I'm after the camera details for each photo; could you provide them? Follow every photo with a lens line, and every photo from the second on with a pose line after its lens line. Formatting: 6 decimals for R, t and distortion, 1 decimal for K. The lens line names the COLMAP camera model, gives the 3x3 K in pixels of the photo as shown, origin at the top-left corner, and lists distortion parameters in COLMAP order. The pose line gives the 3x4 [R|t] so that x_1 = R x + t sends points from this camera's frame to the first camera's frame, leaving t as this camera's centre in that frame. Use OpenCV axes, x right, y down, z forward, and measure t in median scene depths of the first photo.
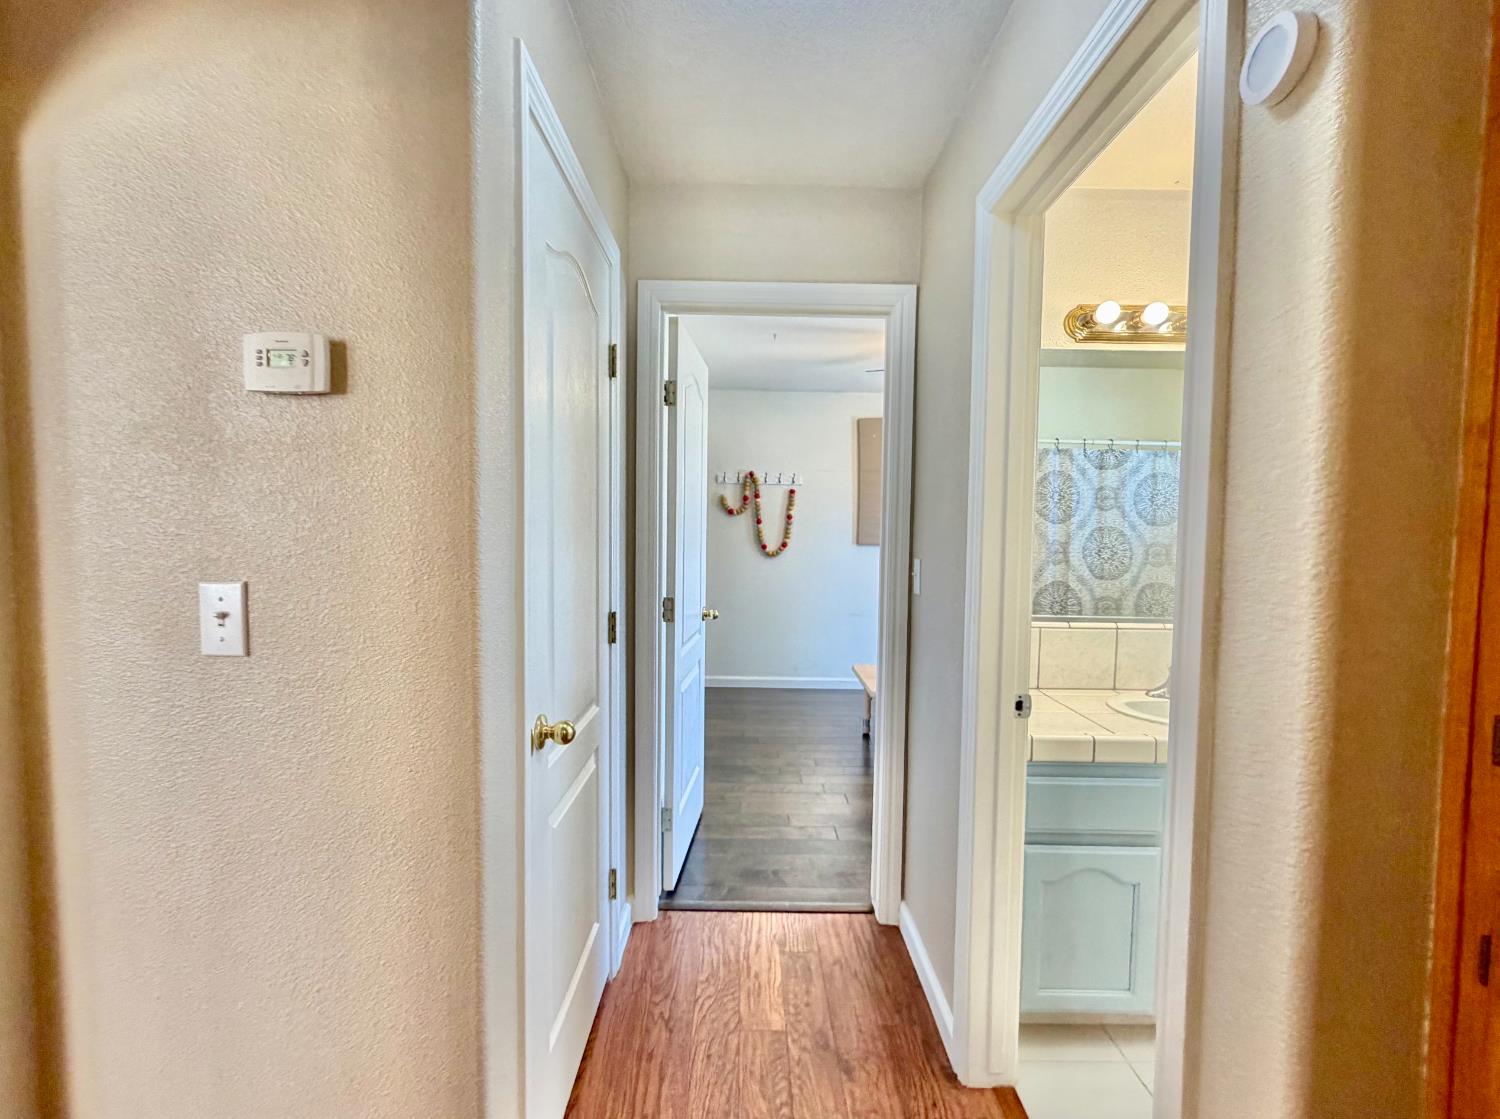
lens RADIAL K [[685.6, 0, 758.8], [0, 685.6, 559.2], [0, 0, 1]] dist [0.003634, -0.001377]
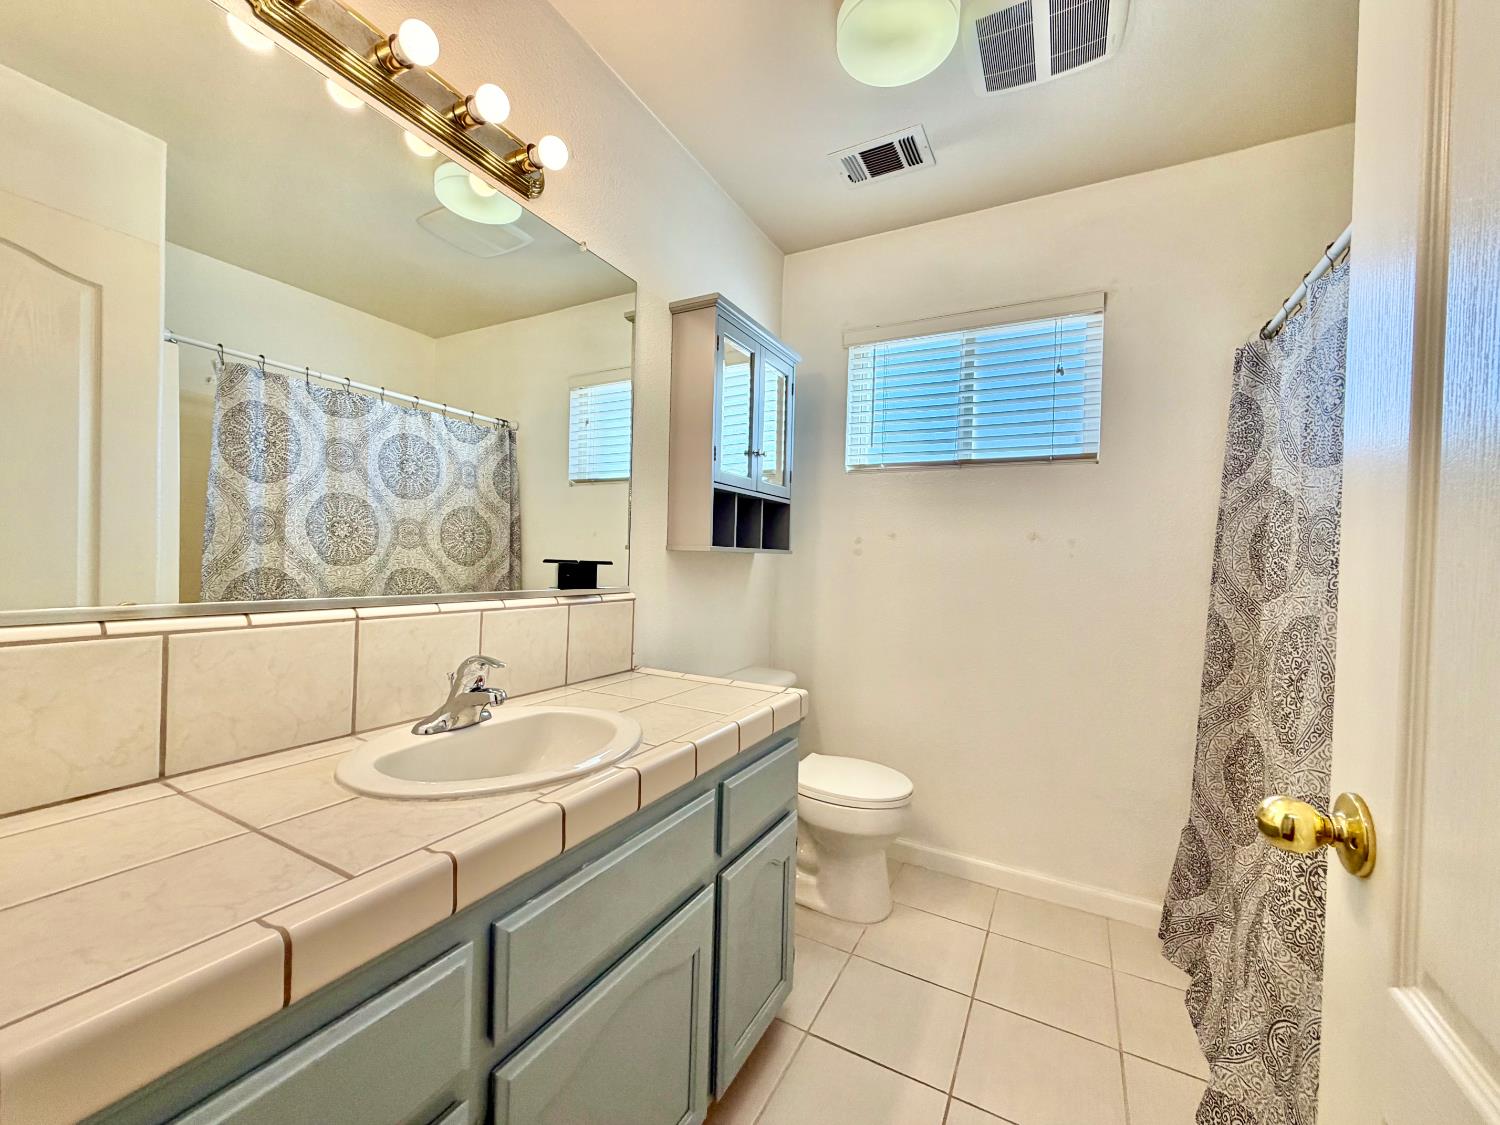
lens RADIAL K [[598.4, 0, 742.3], [0, 598.4, 558.7], [0, 0, 1]] dist [-0.000230, 0.000241]
pose [[0.497404, -0.003473, 0.867512, 0.158329], [0.020690, 0.999755, -0.007861, 0.037880], [-0.867272, 0.021859, 0.497354, 0.300043]]
